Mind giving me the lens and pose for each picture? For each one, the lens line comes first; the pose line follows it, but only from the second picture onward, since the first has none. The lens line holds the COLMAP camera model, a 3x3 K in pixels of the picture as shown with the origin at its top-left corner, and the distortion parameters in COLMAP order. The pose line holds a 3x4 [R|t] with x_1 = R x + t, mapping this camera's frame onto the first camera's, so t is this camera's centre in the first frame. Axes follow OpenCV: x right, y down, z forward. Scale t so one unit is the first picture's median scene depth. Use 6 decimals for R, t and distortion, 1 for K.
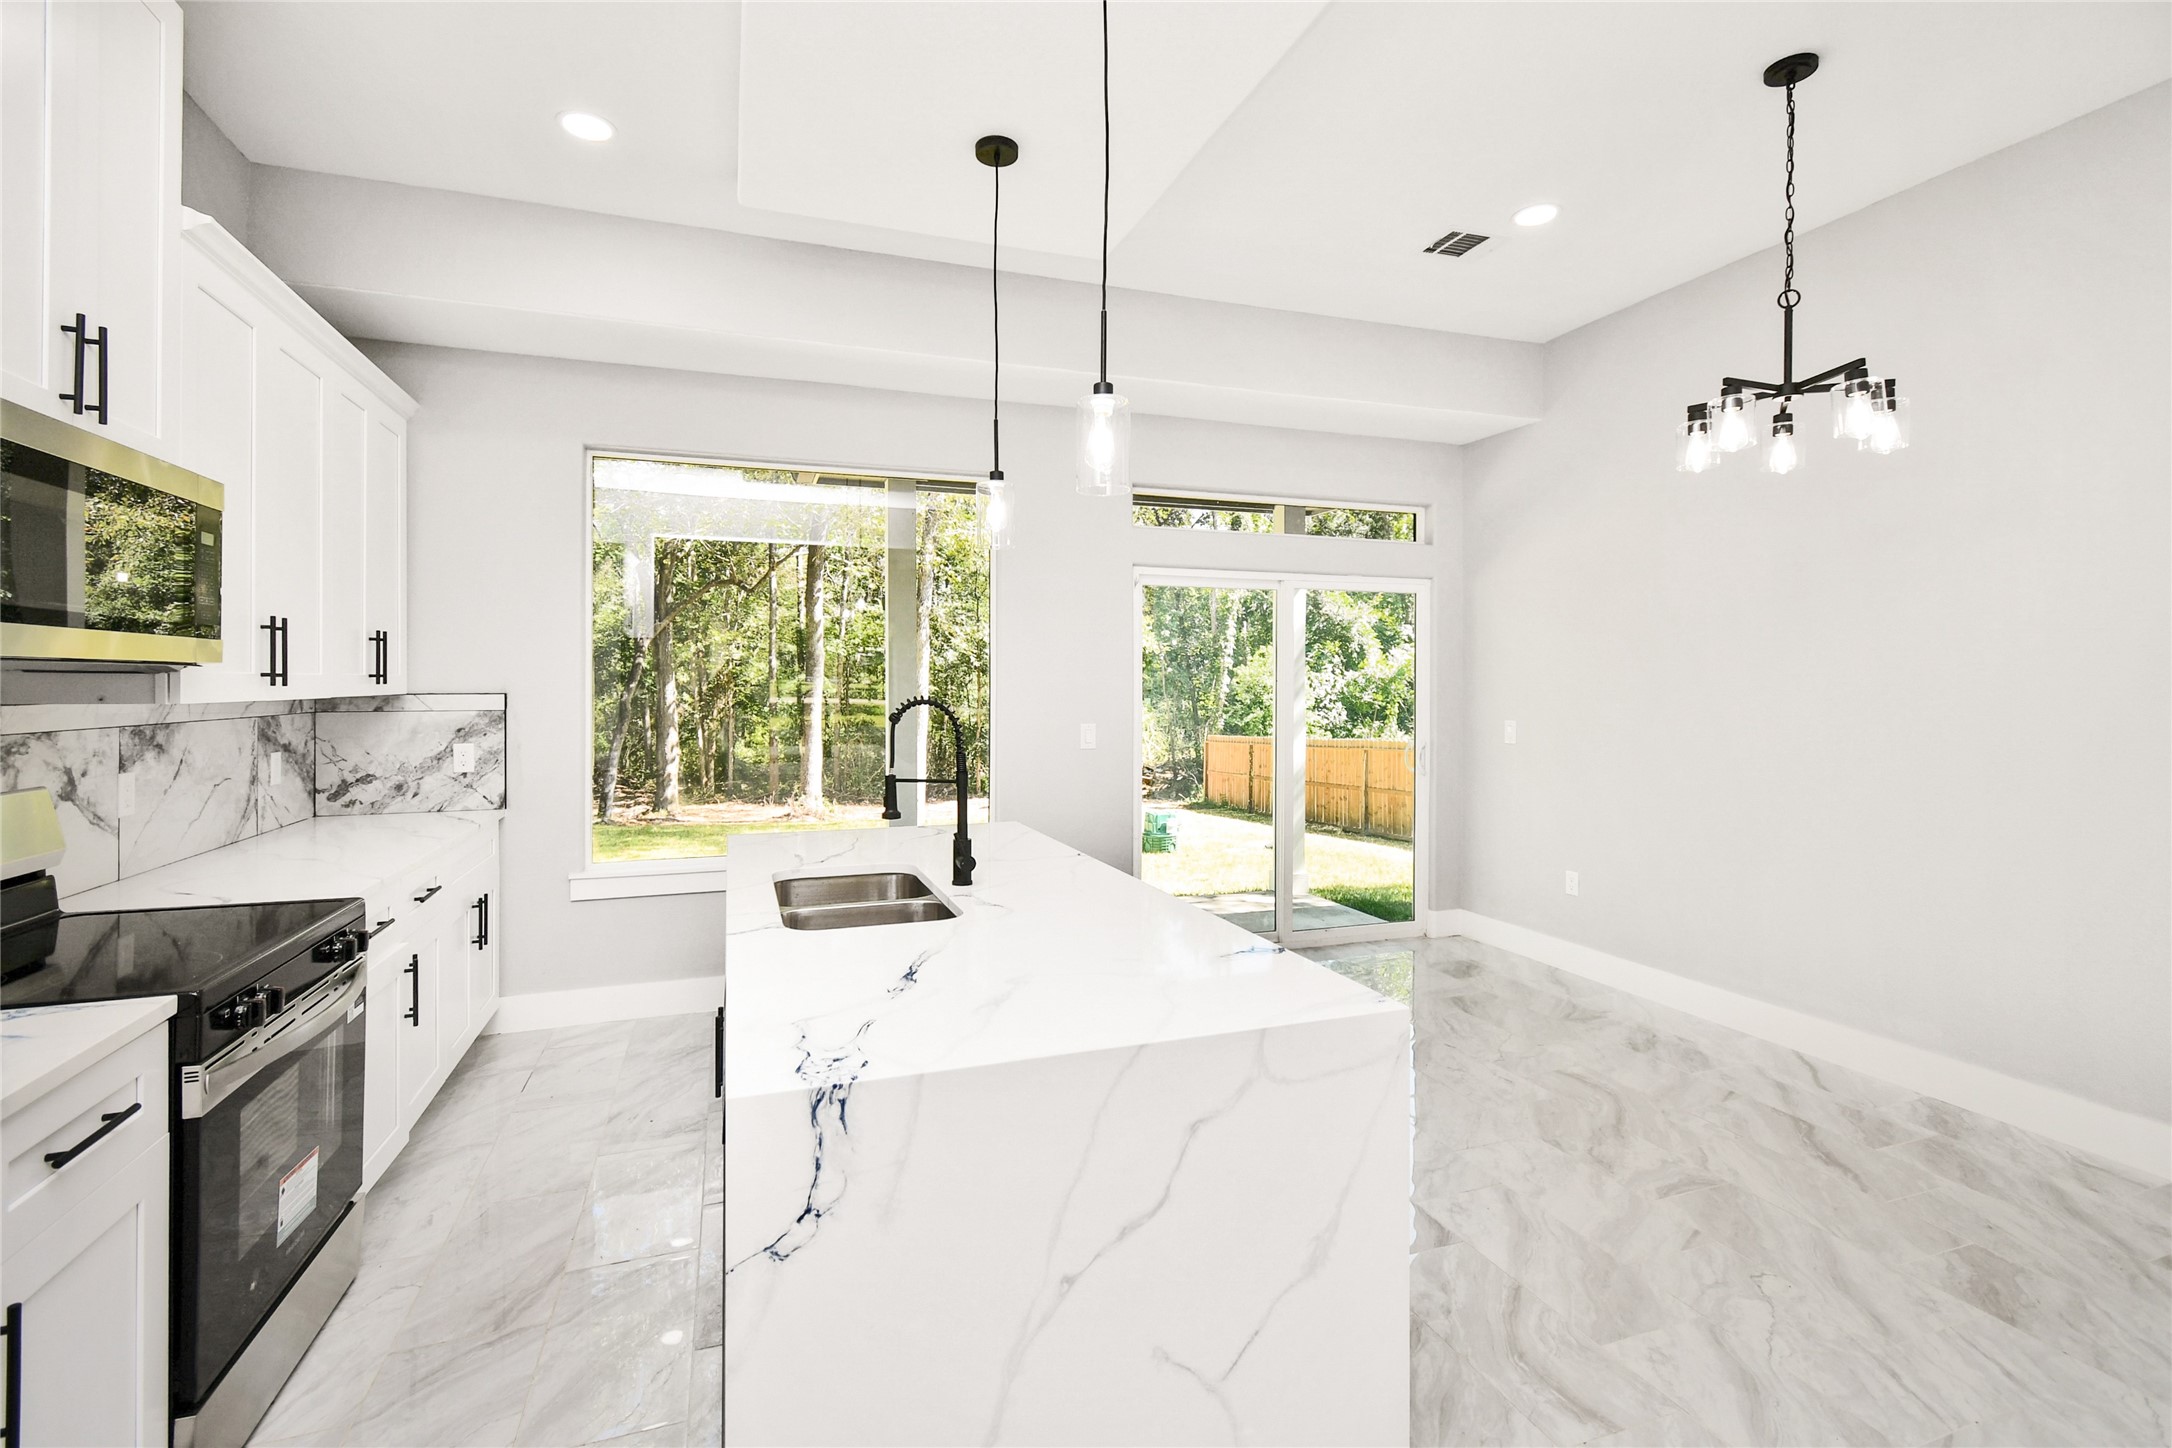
lens RADIAL K [[978.0, 0, 1078.0], [0, 978.0, 686.1], [0, 0, 1]] dist [0.002008, -0.000656]
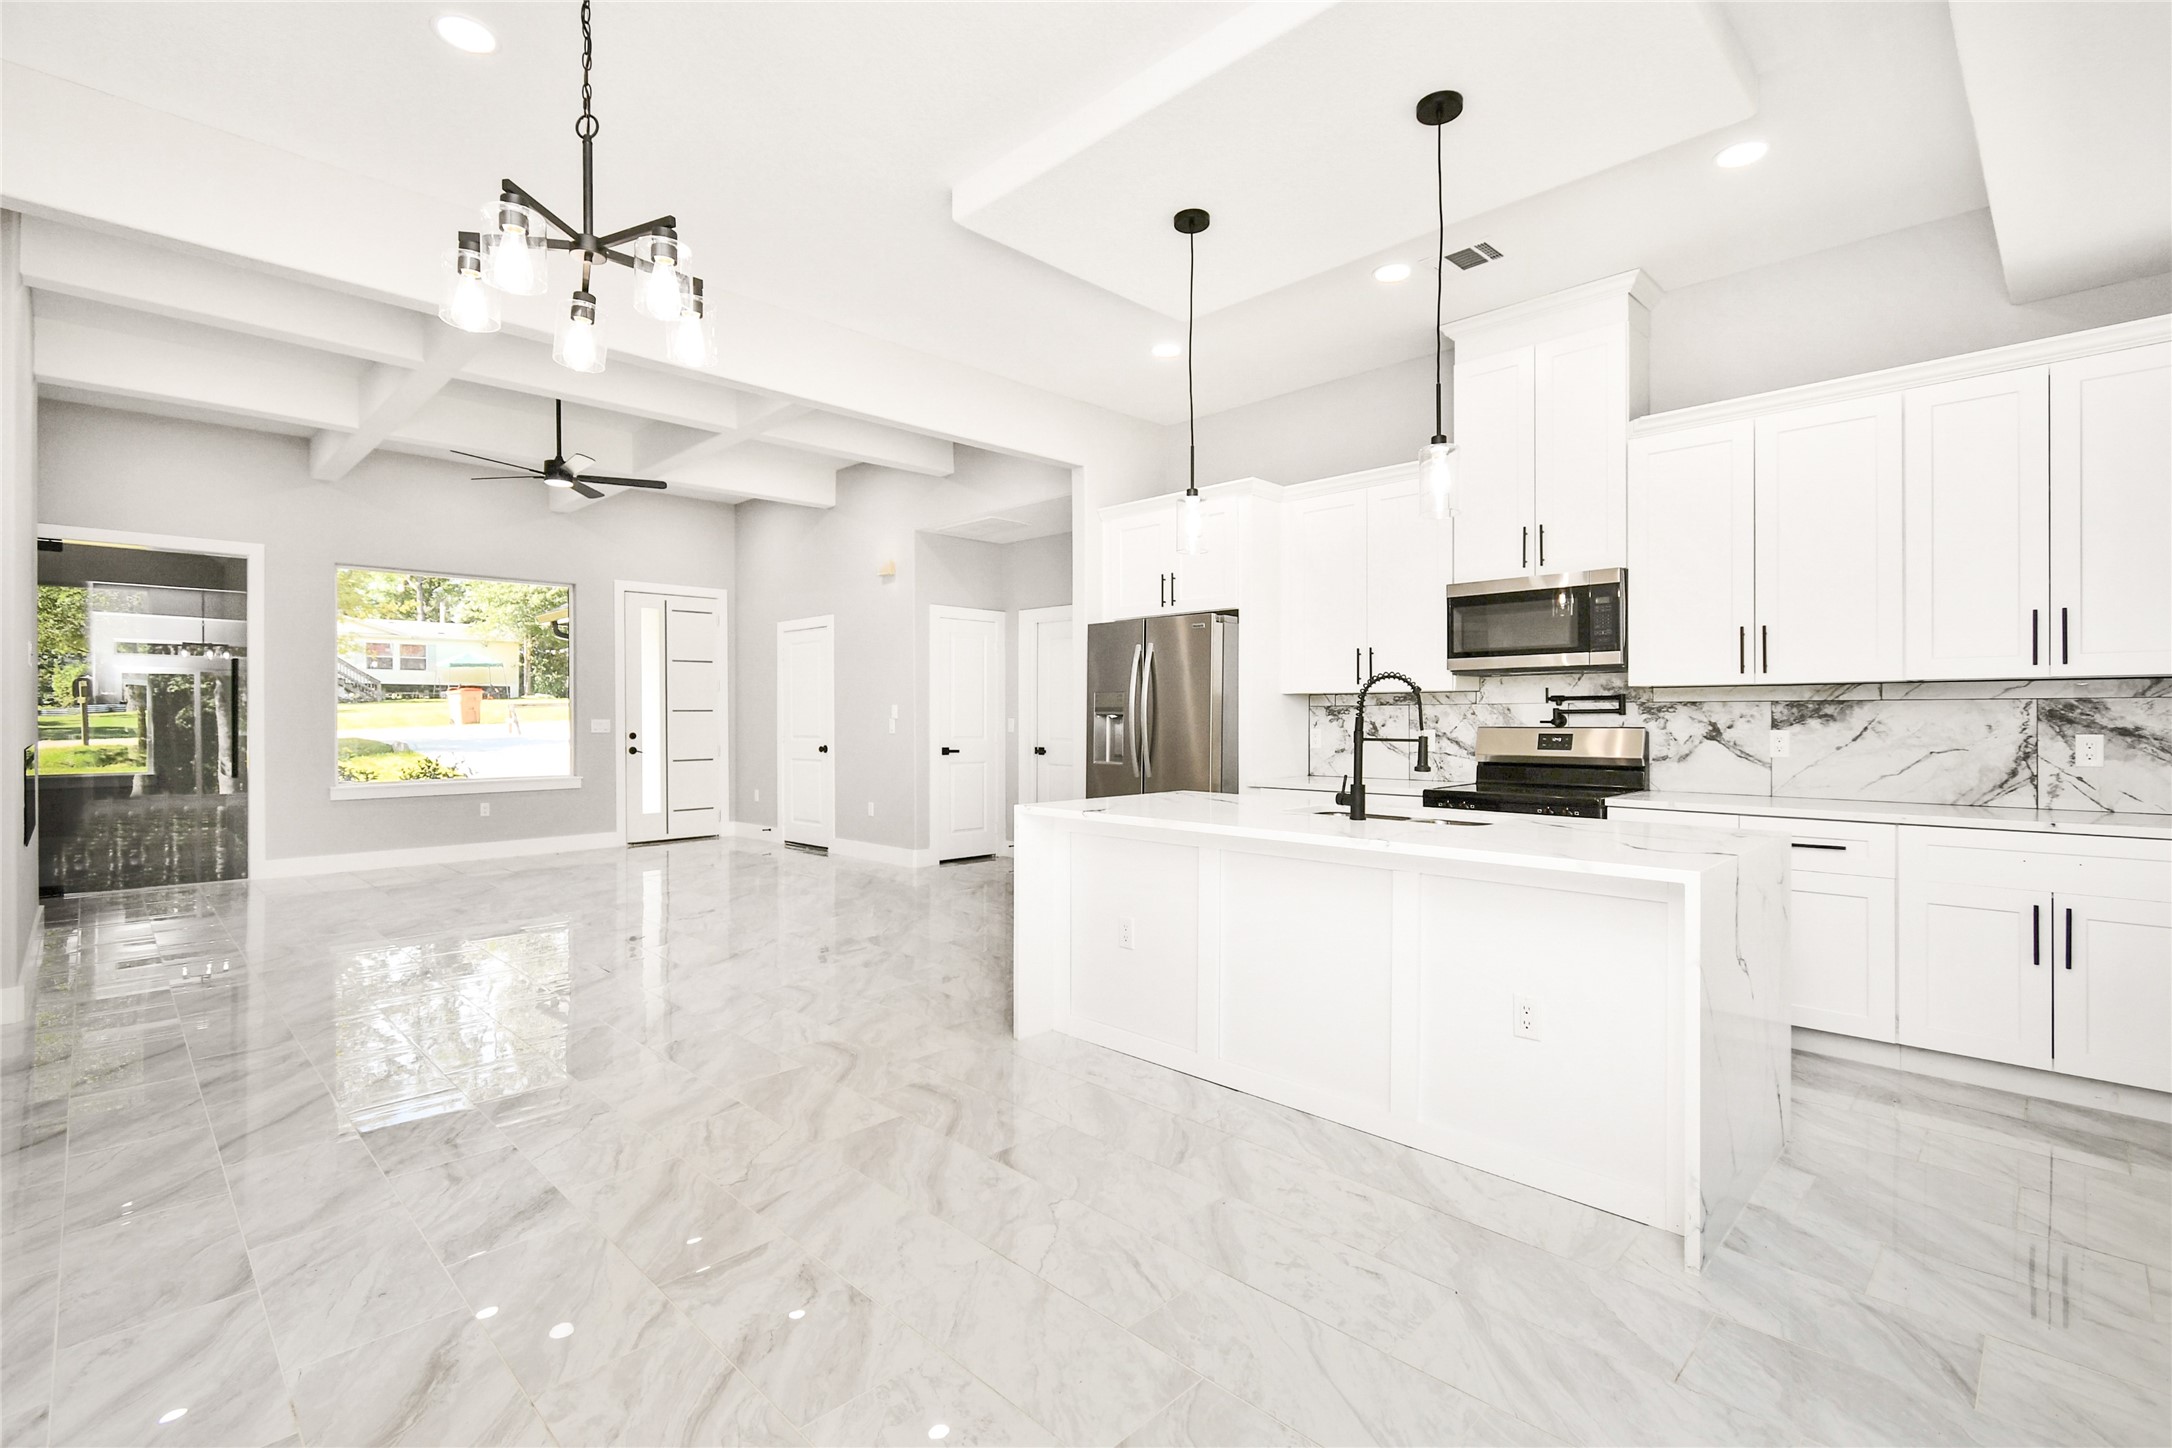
lens RADIAL K [[988.1, 0, 1074.9], [0, 988.1, 714.2], [0, 0, 1]] dist [0.003161, -0.000900]
pose [[-0.903003, -0.001808, -0.429630, 0.662240], [-0.002133, 0.999998, 0.000275, 0.056899], [0.429628, 0.001165, -0.903005, 1.729927]]
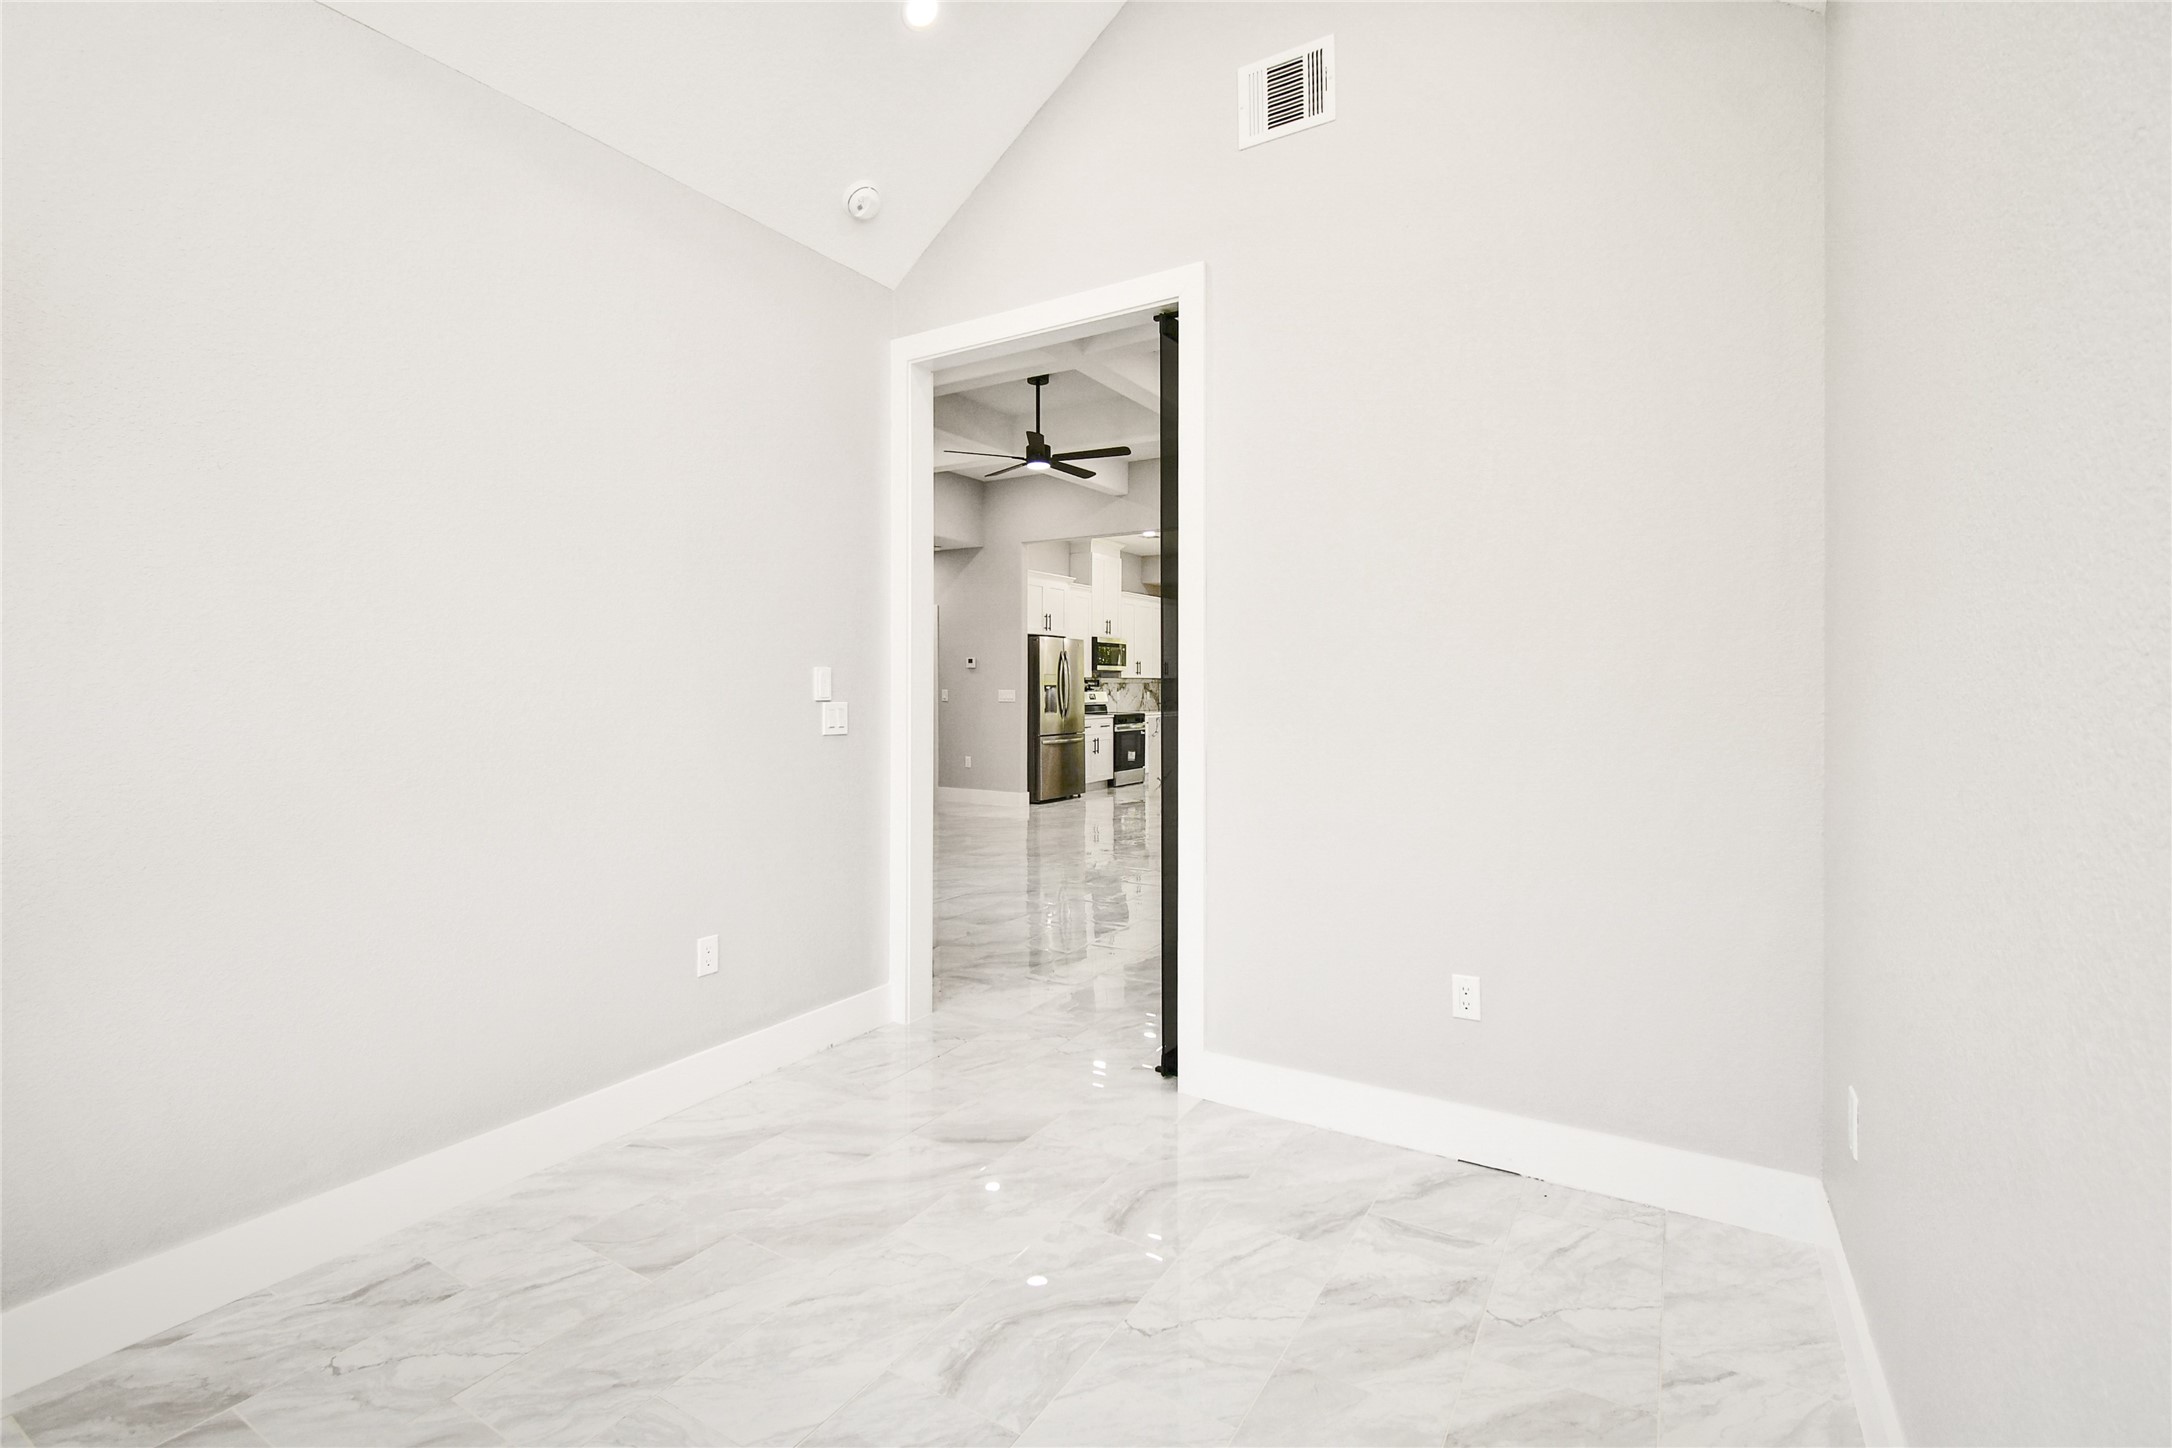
lens RADIAL K [[983.4, 0, 1082.7], [0, 983.4, 712.6], [0, 0, 1]] dist [0.002335, -0.000172]
pose [[0.633721, 0.017716, -0.773358, 2.623551], [-0.000555, 0.999748, 0.022447, 0.072913], [0.773561, -0.013796, 0.633571, -2.184870]]
